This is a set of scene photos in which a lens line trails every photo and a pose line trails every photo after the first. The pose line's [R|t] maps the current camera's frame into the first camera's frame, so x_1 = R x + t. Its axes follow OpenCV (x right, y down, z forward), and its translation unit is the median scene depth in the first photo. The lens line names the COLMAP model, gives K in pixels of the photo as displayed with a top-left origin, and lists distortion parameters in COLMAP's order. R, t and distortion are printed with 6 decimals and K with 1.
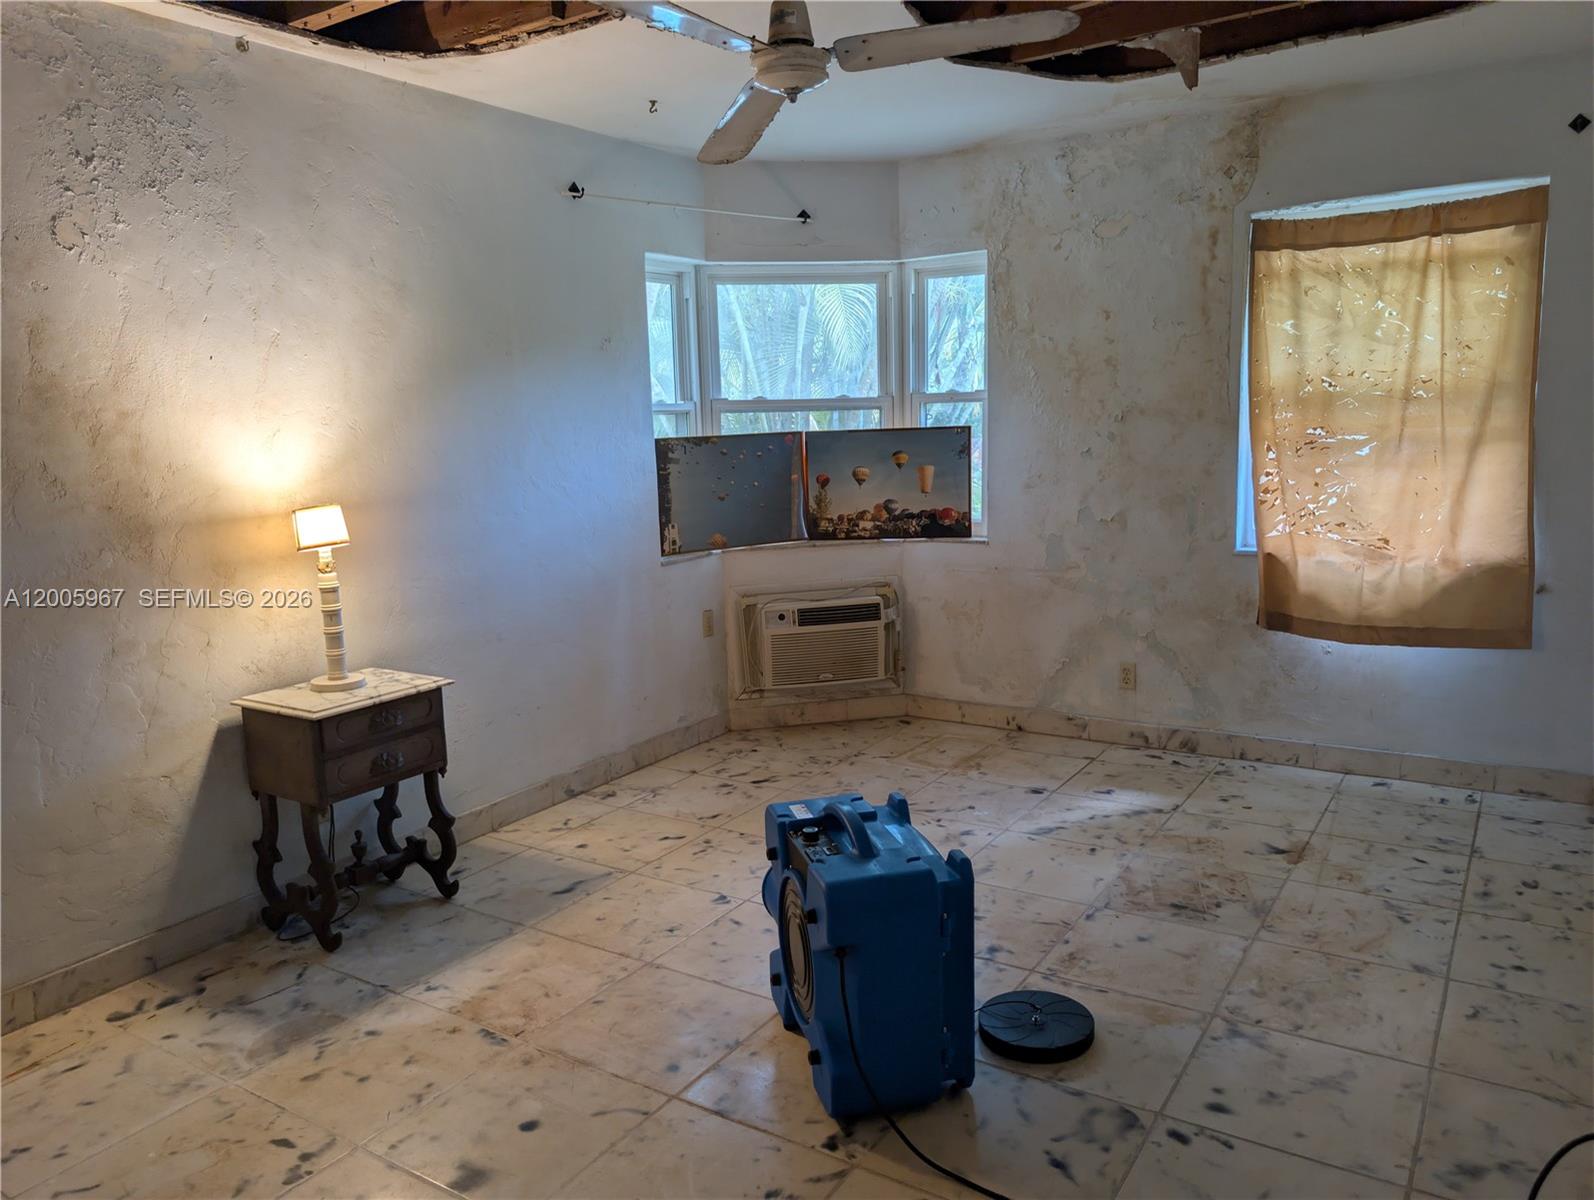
lens RADIAL K [[1156.9, 0, 803.4], [0, 1156.9, 597.9], [0, 0, 1]] dist [0.013270, -0.010750]
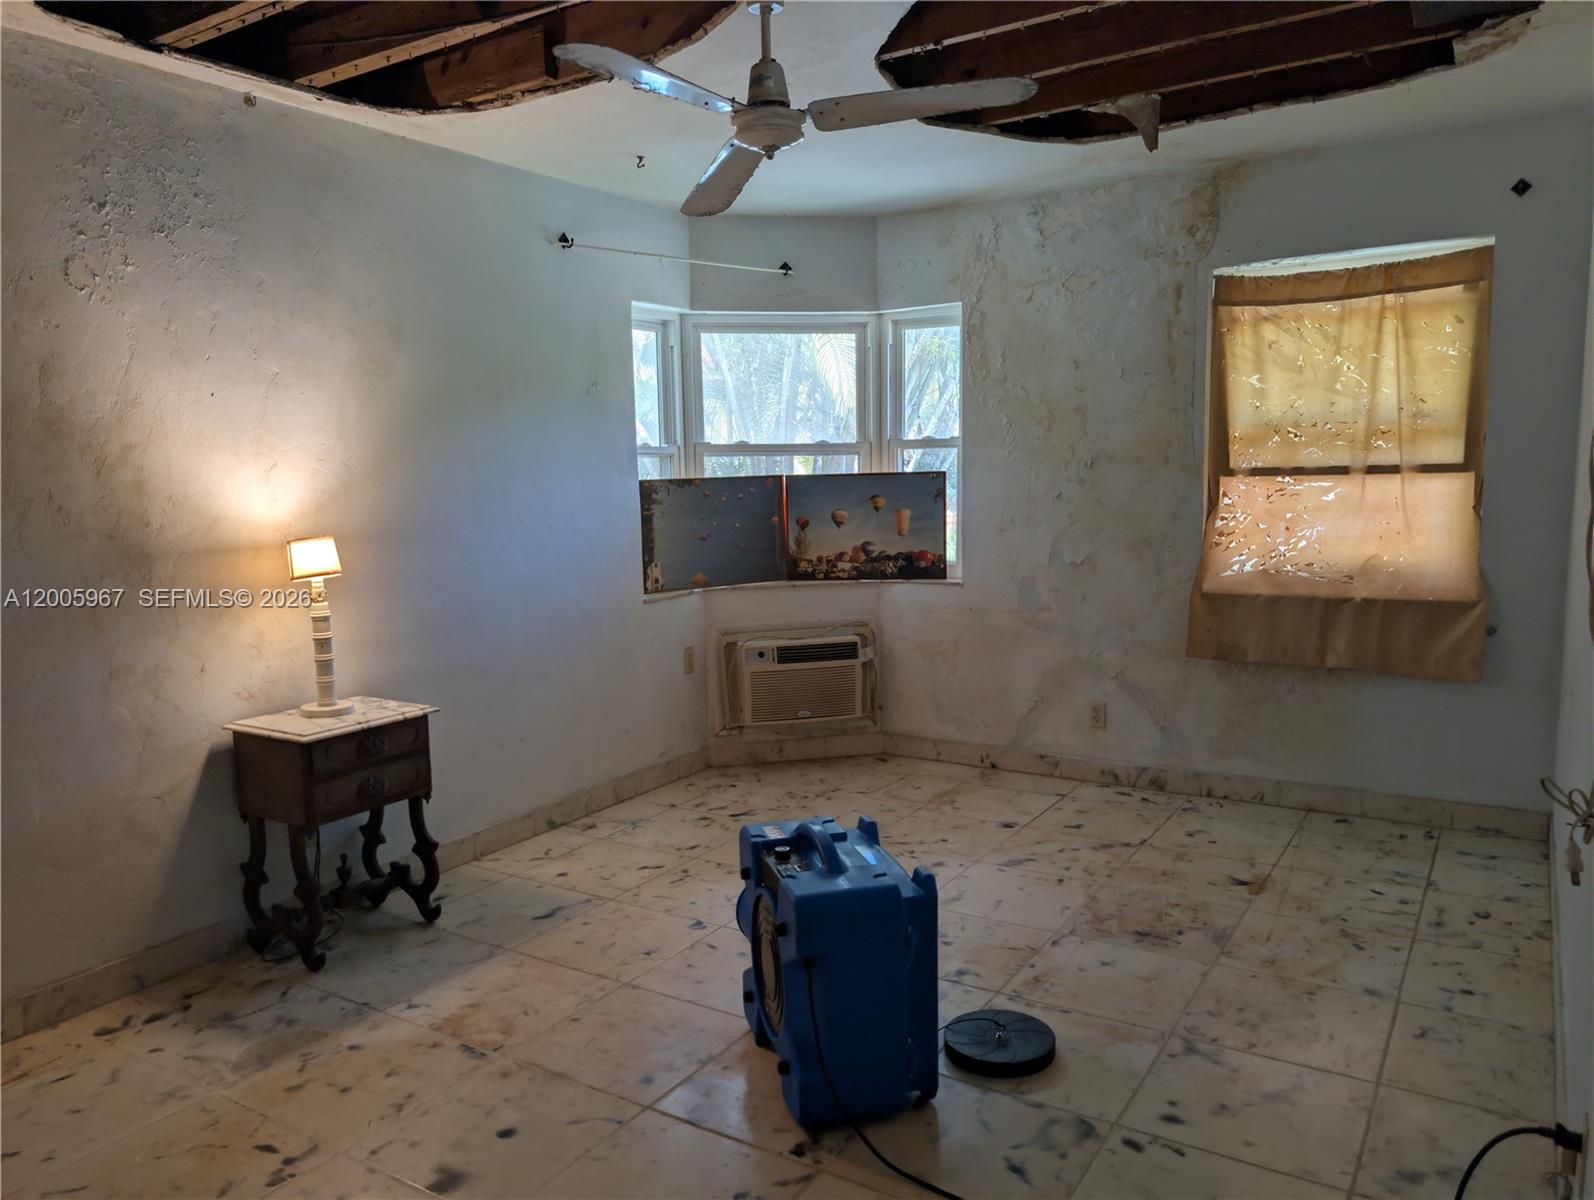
lens RADIAL K [[1146.7, 0, 796.5], [0, 1146.7, 603.1], [0, 0, 1]] dist [0.018875, -0.017489]
pose [[0.999932, 0.008052, 0.008460, 0.006744], [-0.007741, 0.999317, -0.036145, 0.013362], [-0.008745, 0.036077, 0.999311, -0.030641]]
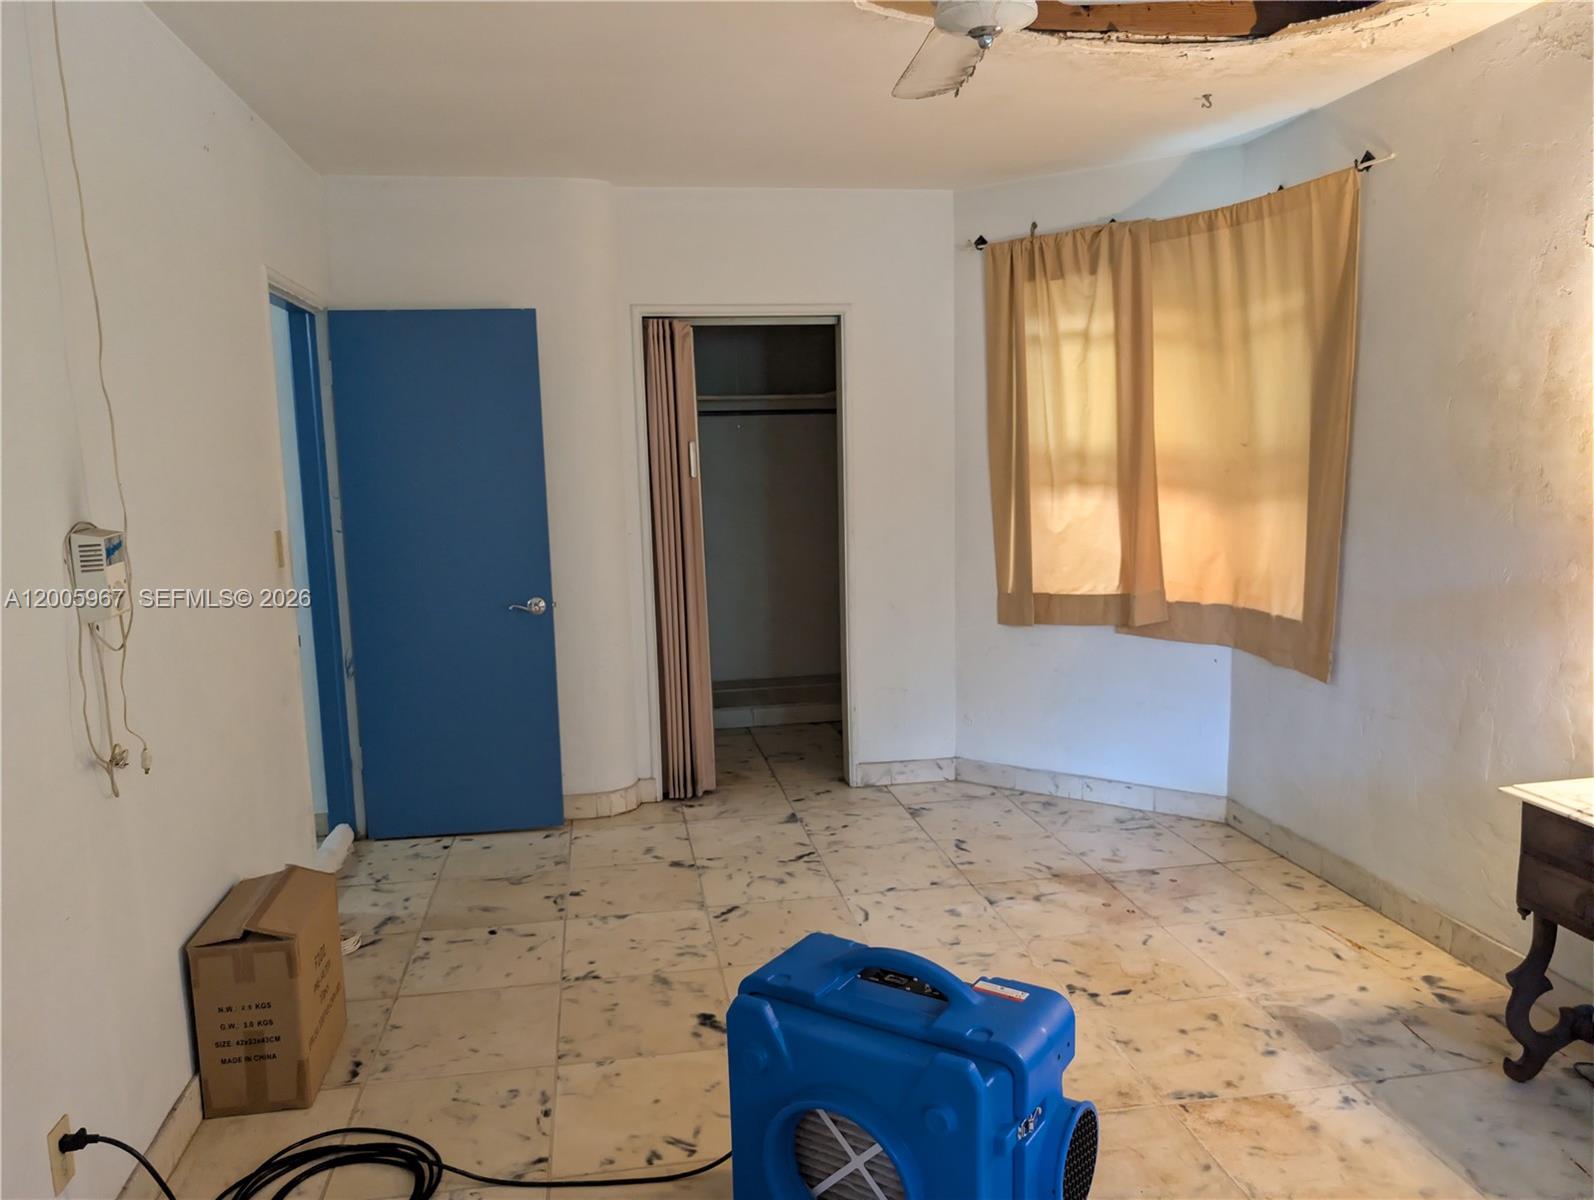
lens RADIAL K [[1152.5, 0, 801.7], [0, 1152.5, 607.5], [0, 0, 1]] dist [0.010362, -0.002894]
pose [[-0.730430, 0.139618, -0.668565, 0.453697], [-0.064987, 0.960234, 0.271528, -0.201369], [0.679889, 0.241780, -0.692310, 1.120717]]
